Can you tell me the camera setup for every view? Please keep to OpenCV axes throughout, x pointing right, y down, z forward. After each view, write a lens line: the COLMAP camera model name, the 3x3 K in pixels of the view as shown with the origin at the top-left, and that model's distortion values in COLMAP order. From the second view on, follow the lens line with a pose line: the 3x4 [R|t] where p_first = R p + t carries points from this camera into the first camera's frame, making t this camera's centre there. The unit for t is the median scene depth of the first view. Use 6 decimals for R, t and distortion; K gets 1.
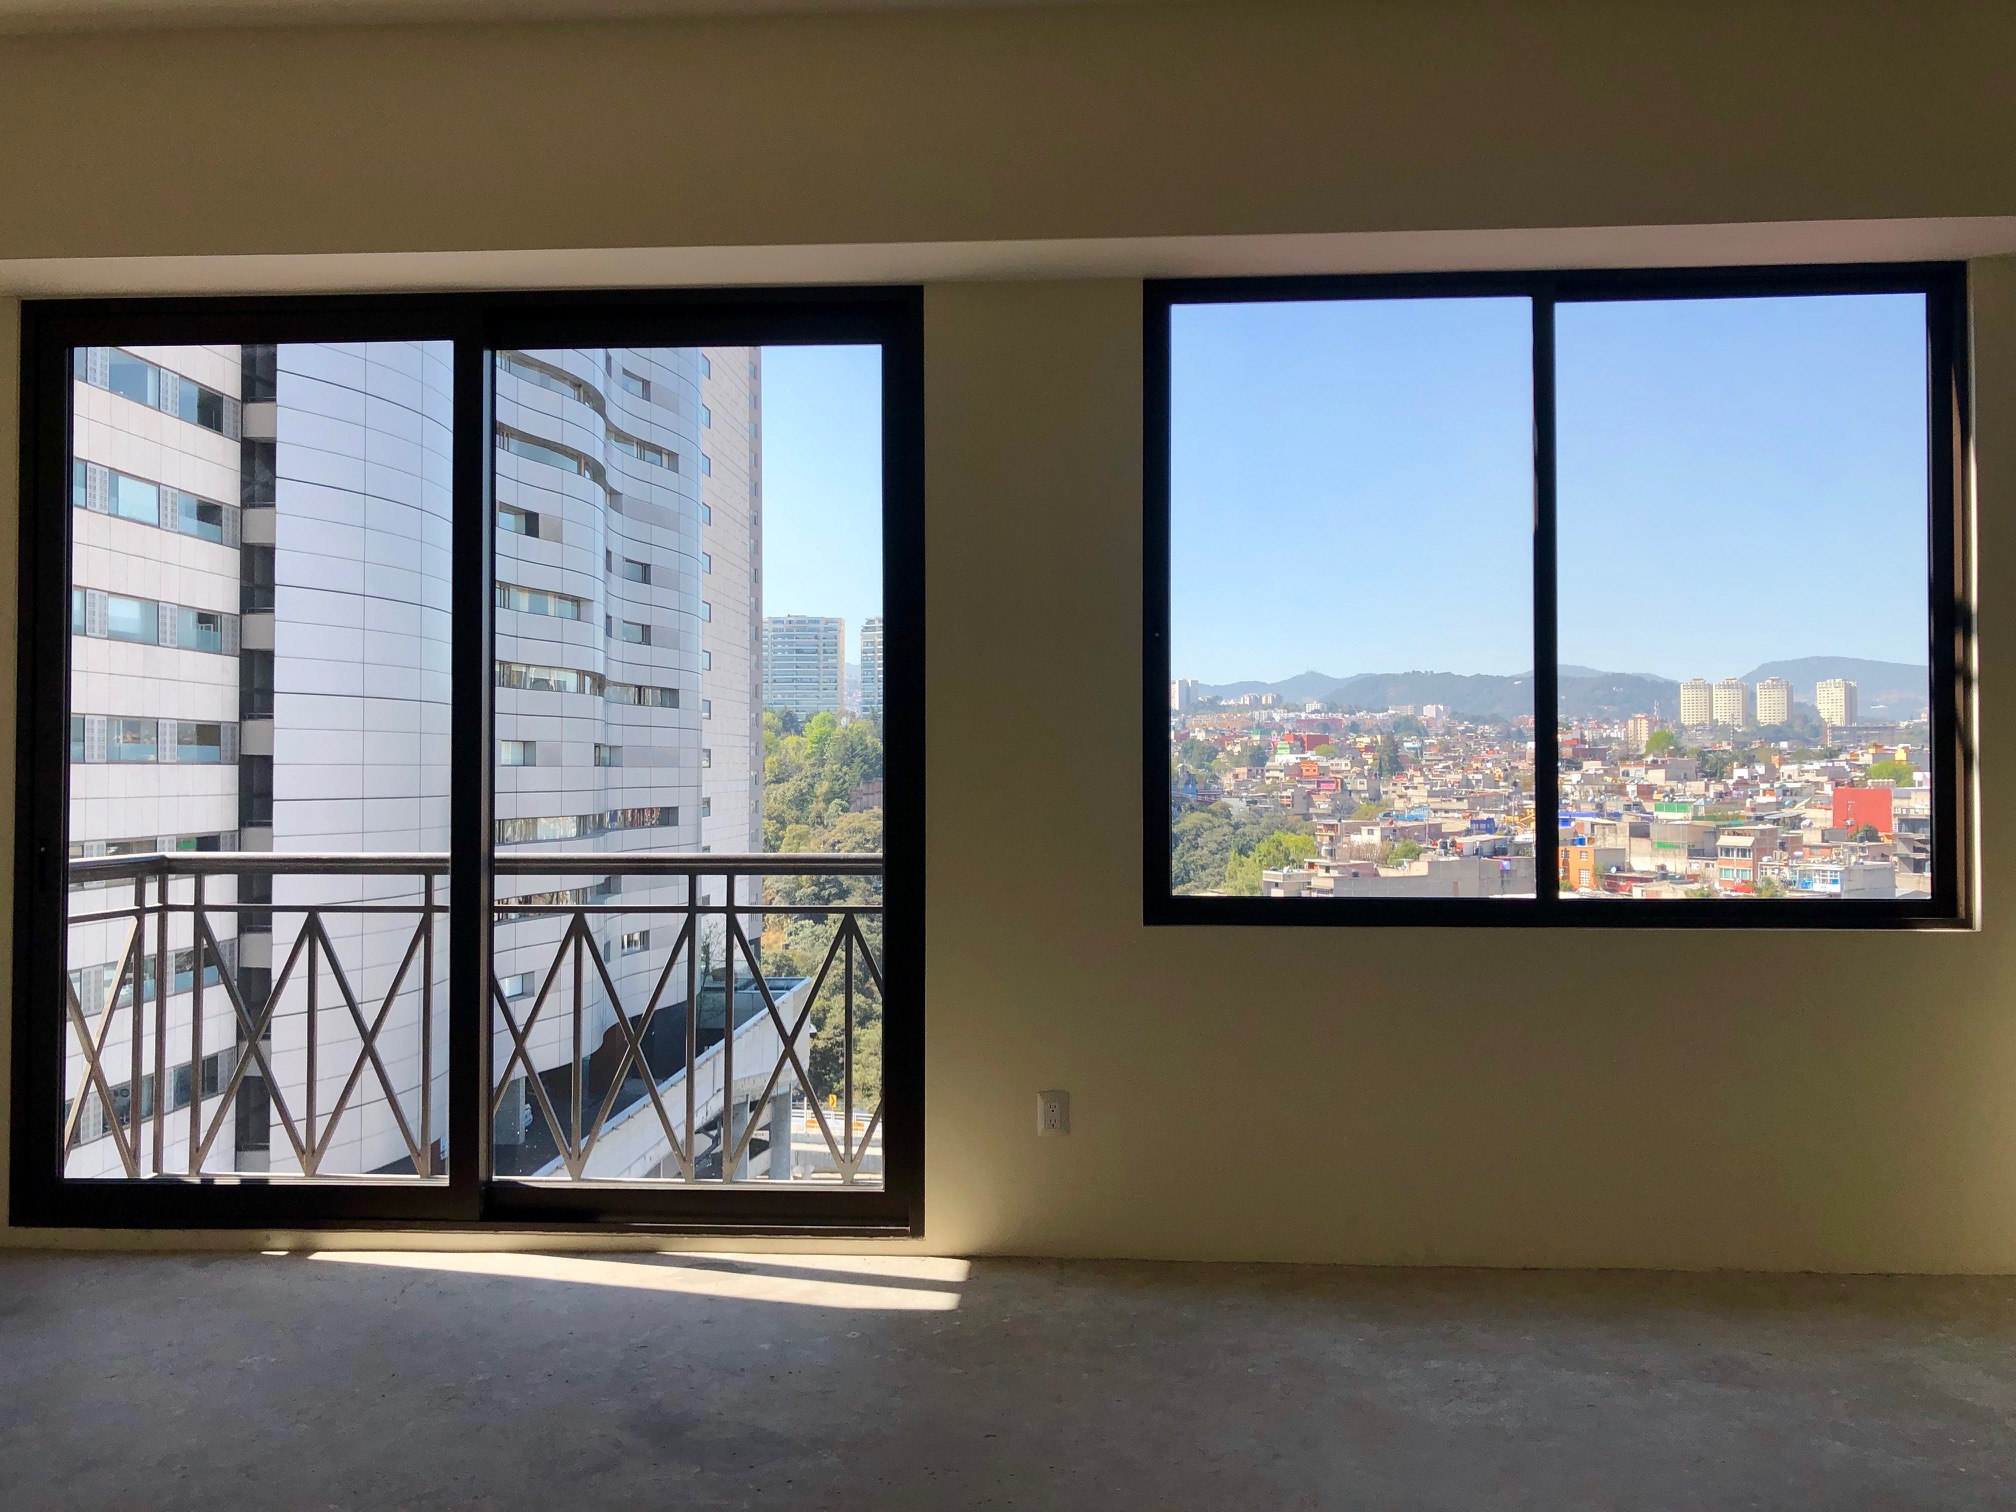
lens RADIAL K [[1643.6, 0, 1003.7], [0, 1643.6, 763.8], [0, 0, 1]] dist [-0.000520, -0.021733]
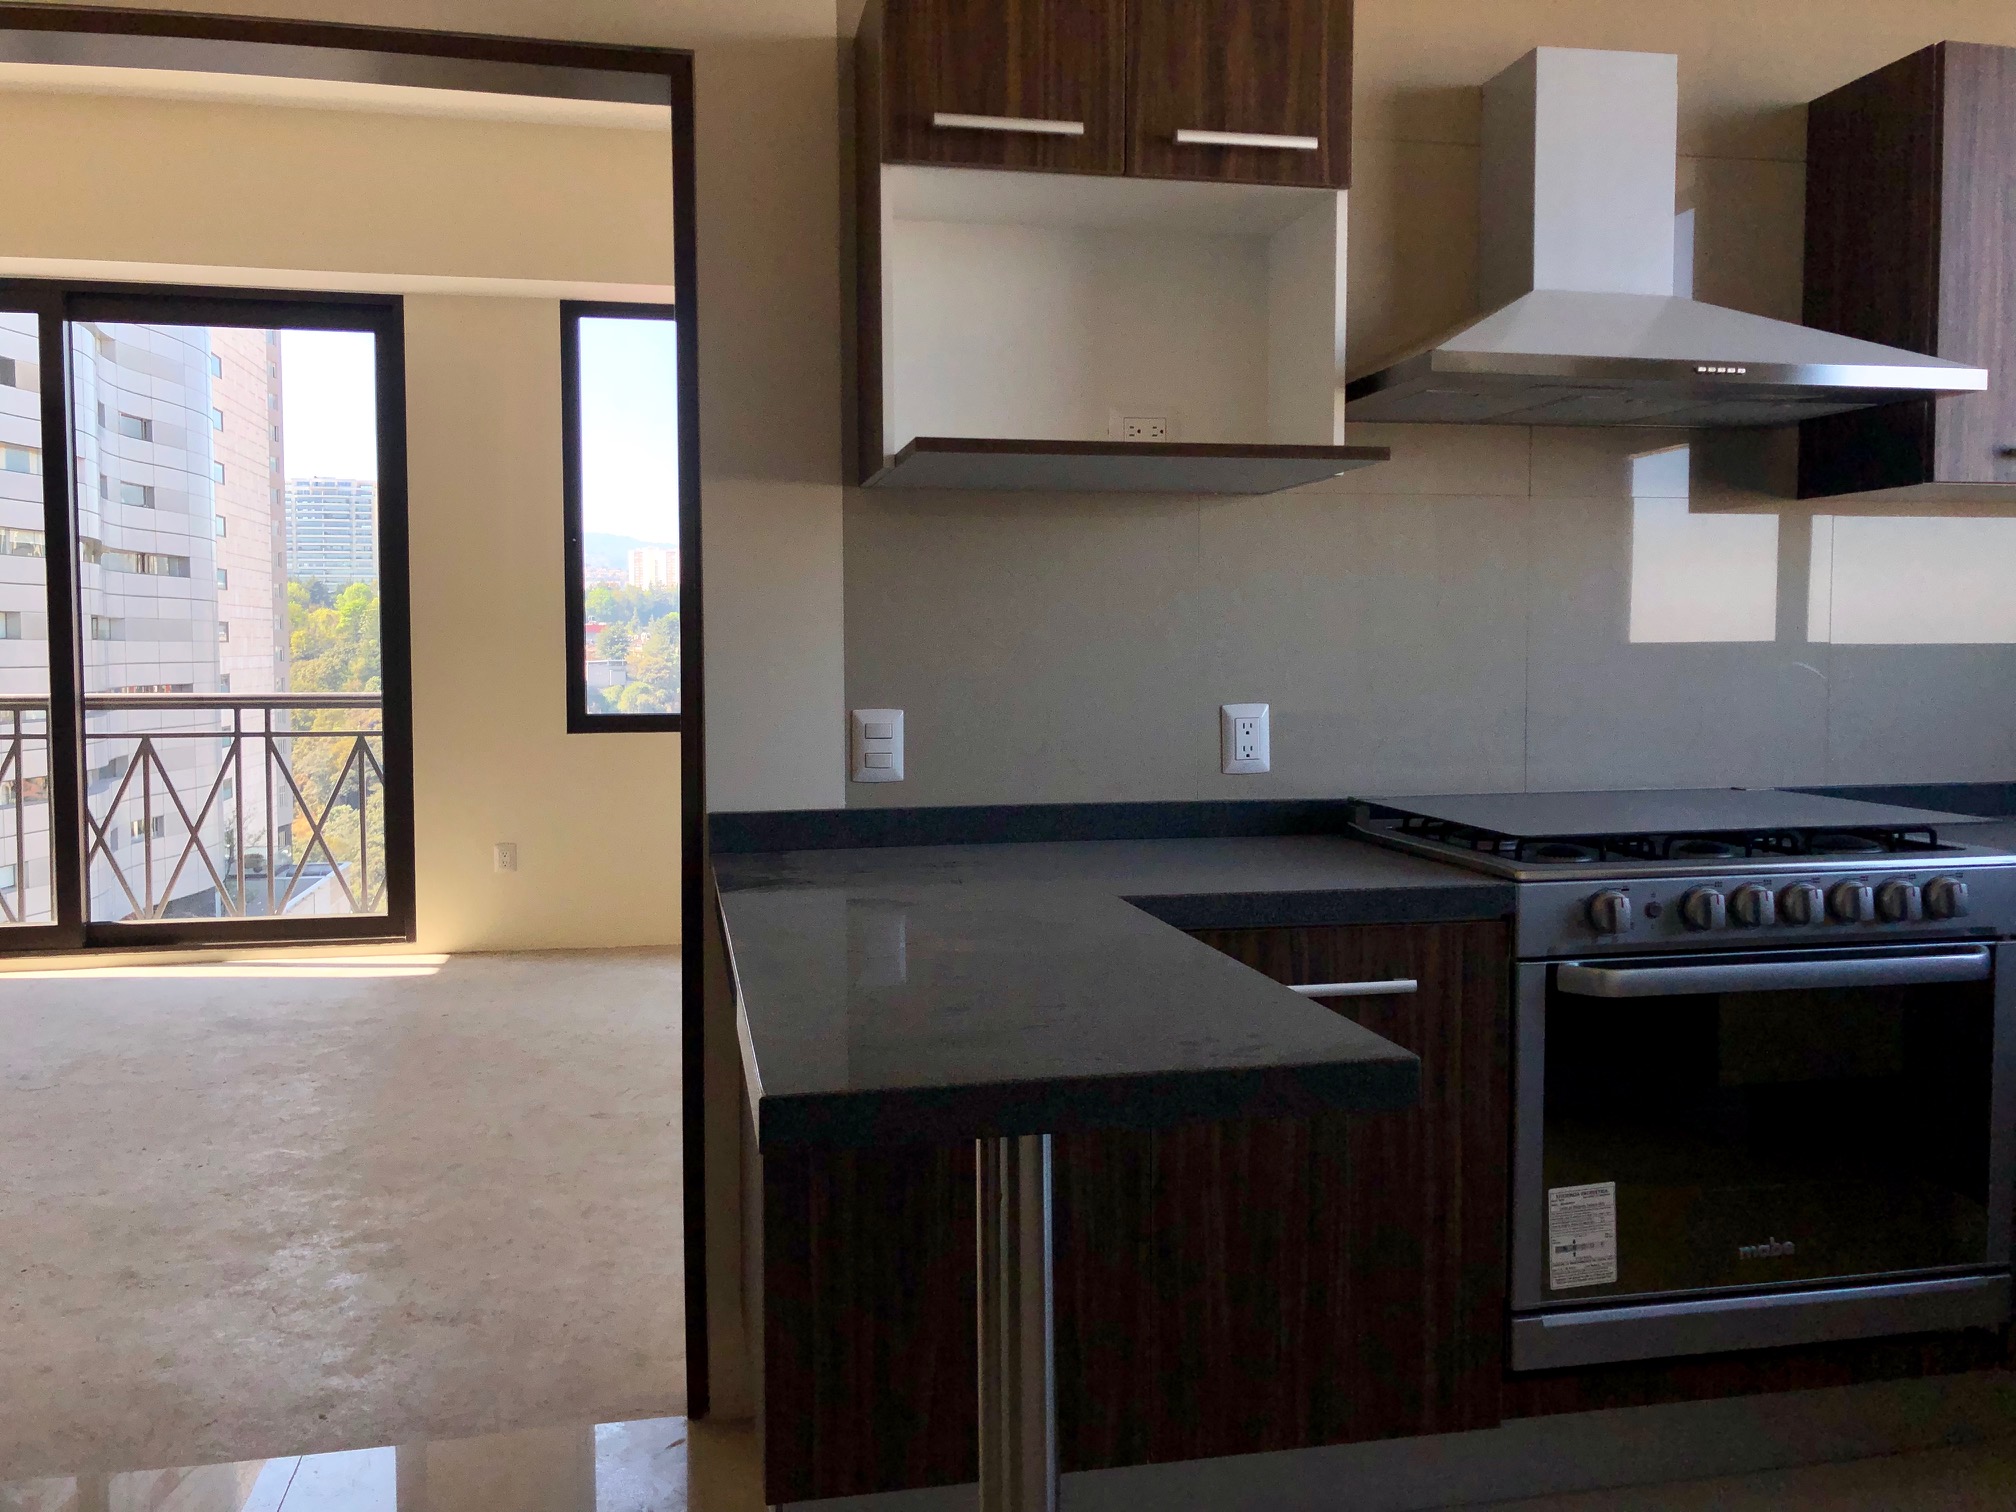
lens RADIAL K [[1643.6, 0, 1019.4], [0, 1643.6, 740.5], [0, 0, 1]] dist [-0.000520, -0.021733]
pose [[0.963131, -0.015268, 0.268598, 0.065793], [-0.001311, 0.998110, 0.061434, 0.009124], [-0.269028, -0.059521, 0.961291, -0.459716]]
